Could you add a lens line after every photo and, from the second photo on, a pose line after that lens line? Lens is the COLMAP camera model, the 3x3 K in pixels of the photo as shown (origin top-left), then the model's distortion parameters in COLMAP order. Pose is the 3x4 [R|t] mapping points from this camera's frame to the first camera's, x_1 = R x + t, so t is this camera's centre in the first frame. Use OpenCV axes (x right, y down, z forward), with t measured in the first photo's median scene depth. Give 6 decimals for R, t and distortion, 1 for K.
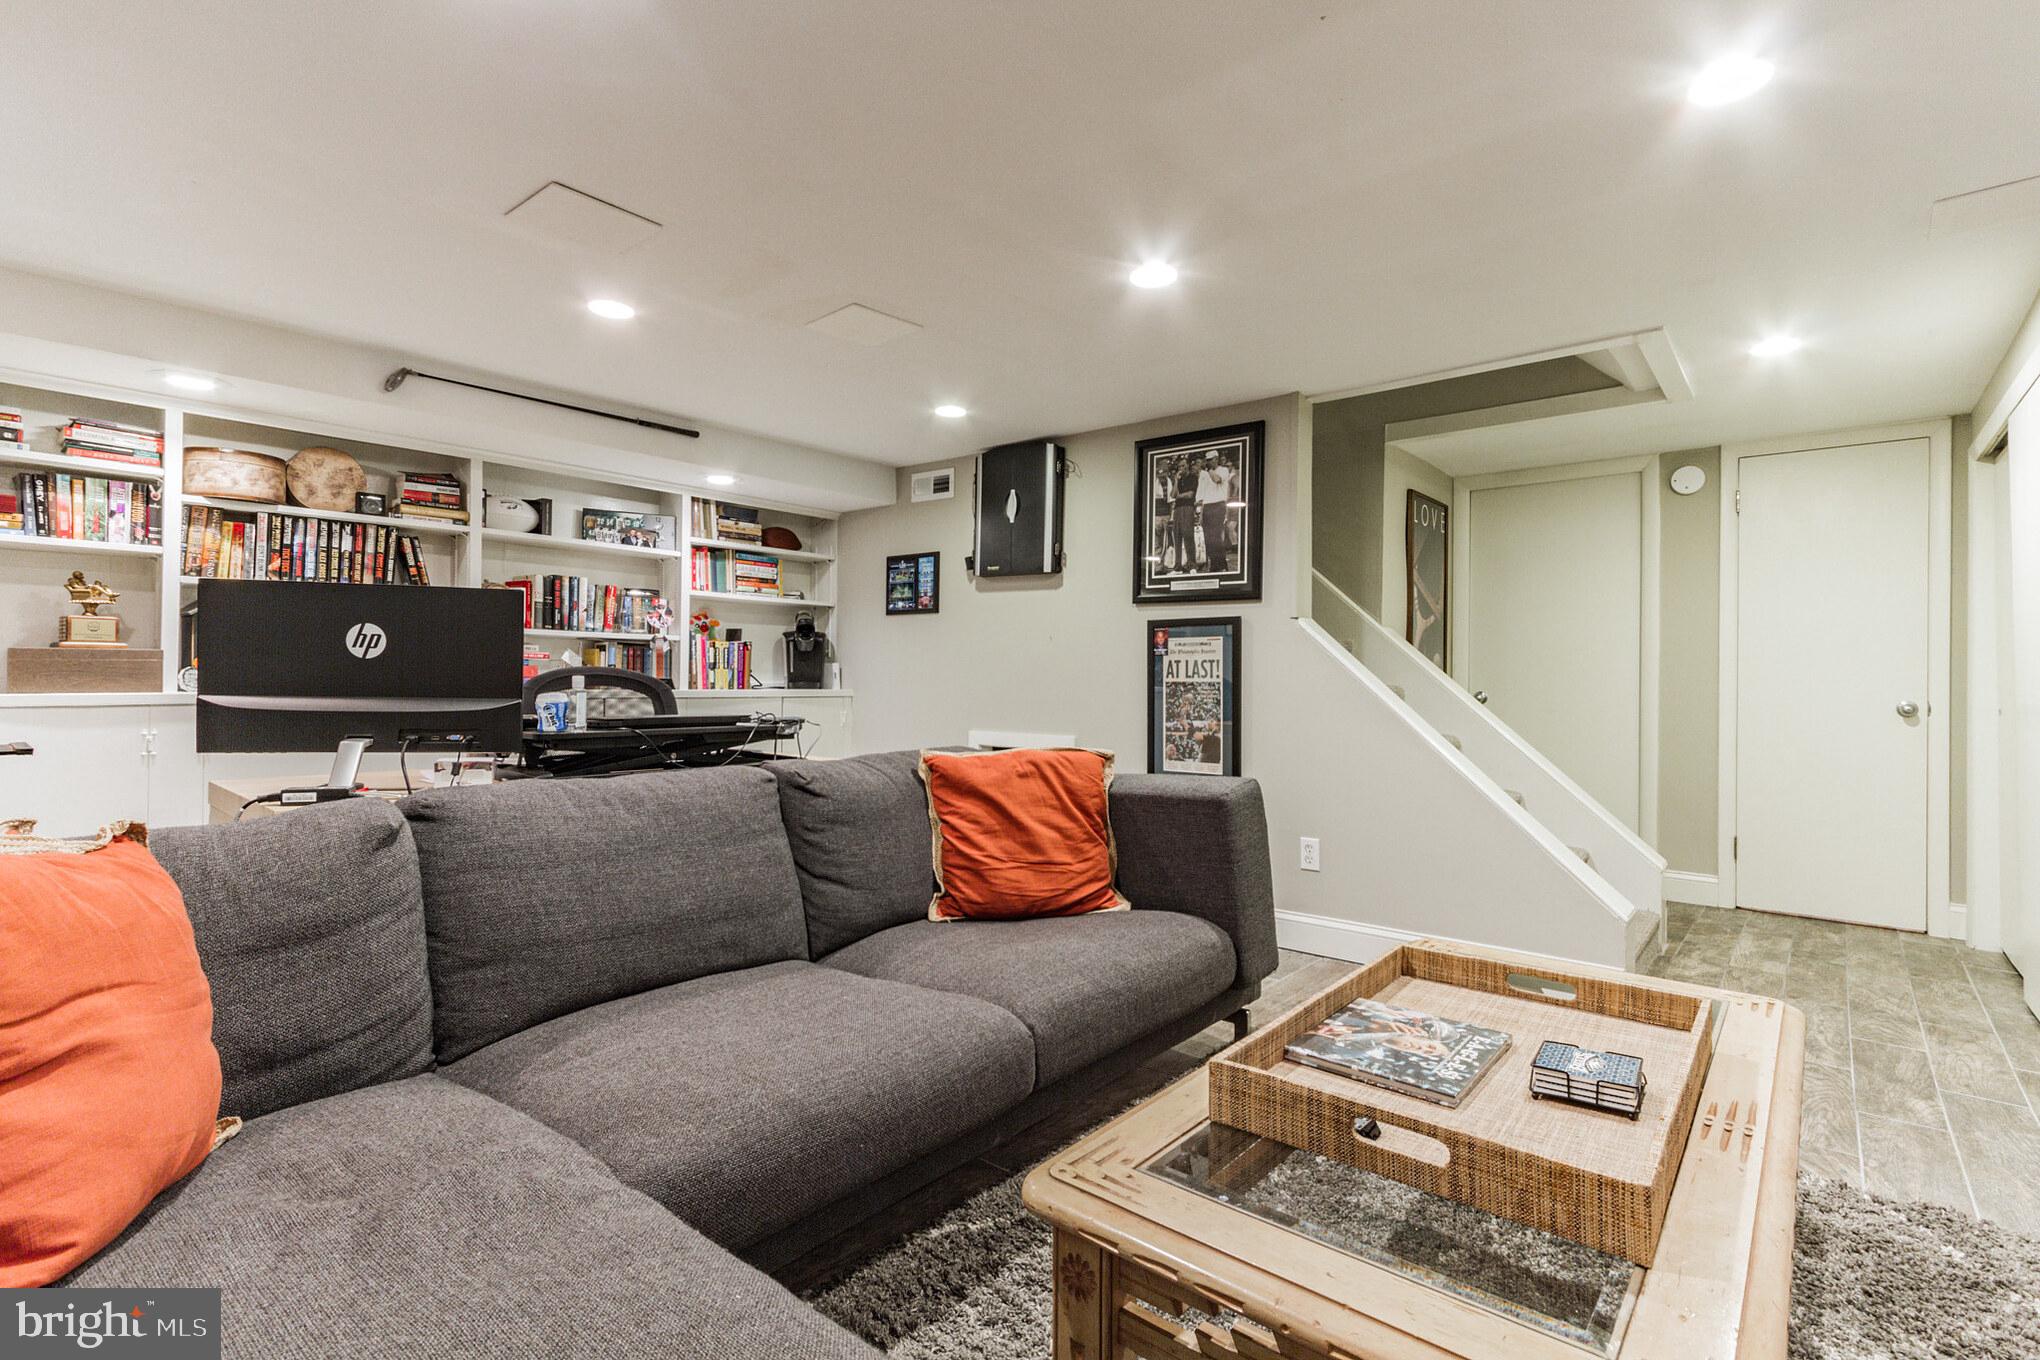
lens RADIAL K [[940.0, 0, 1024.3], [0, 940.0, 669.6], [0, 0, 1]] dist [0.004086, -0.000894]
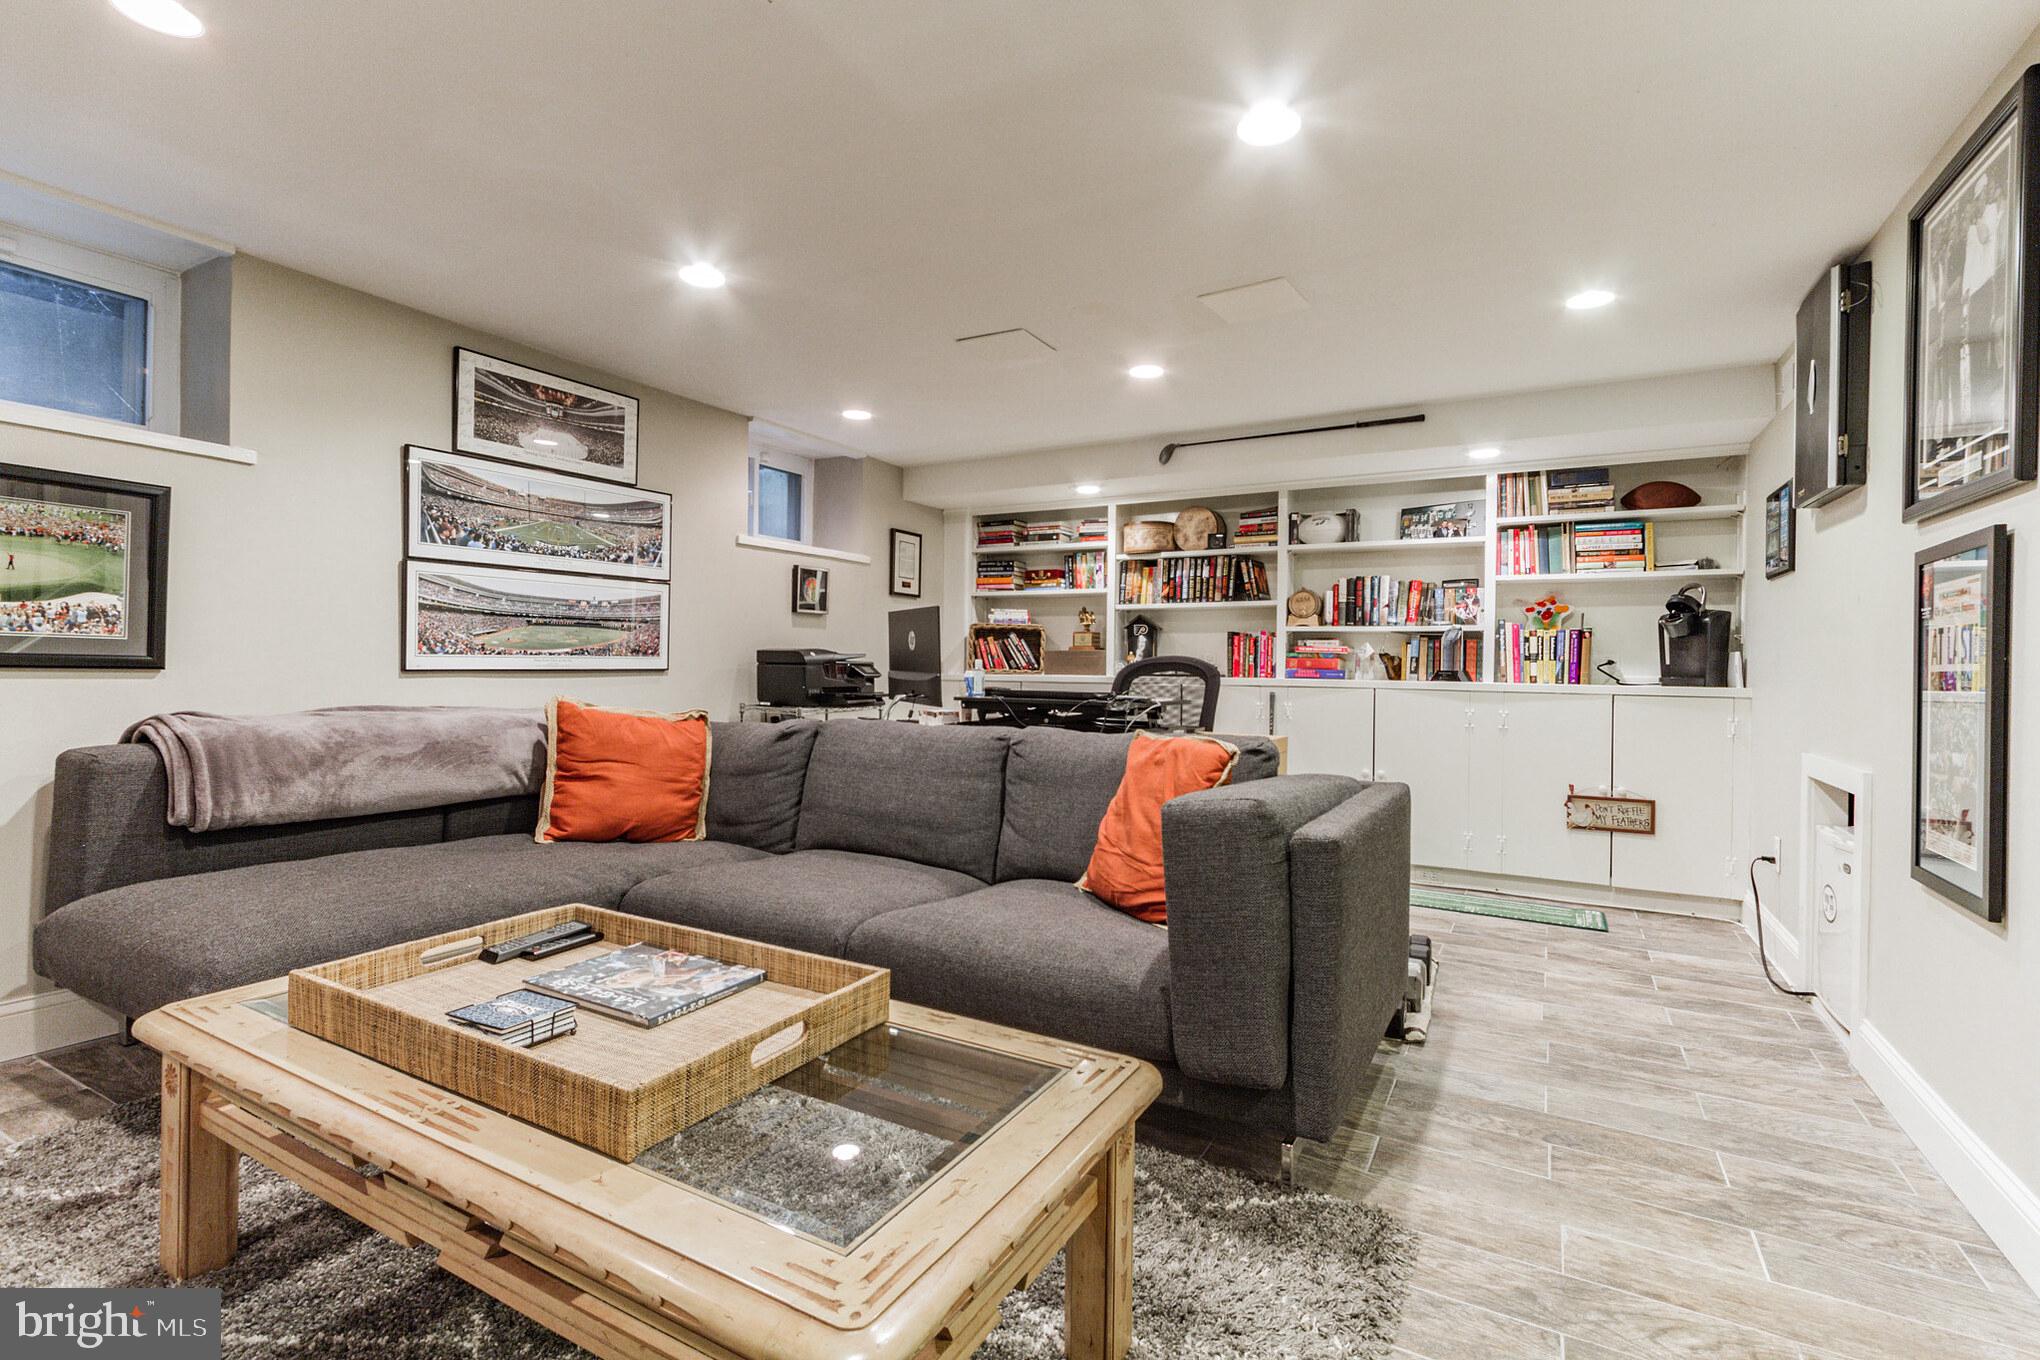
lens RADIAL K [[940.0, 0, 1024.3], [0, 940.0, 669.6], [0, 0, 1]] dist [0.004086, -0.000894]
pose [[0.192852, -0.002729, -0.981224, 0.547555], [-0.003306, 0.999989, -0.003431, 0.015082], [0.981222, 0.003905, 0.192841, 0.429615]]
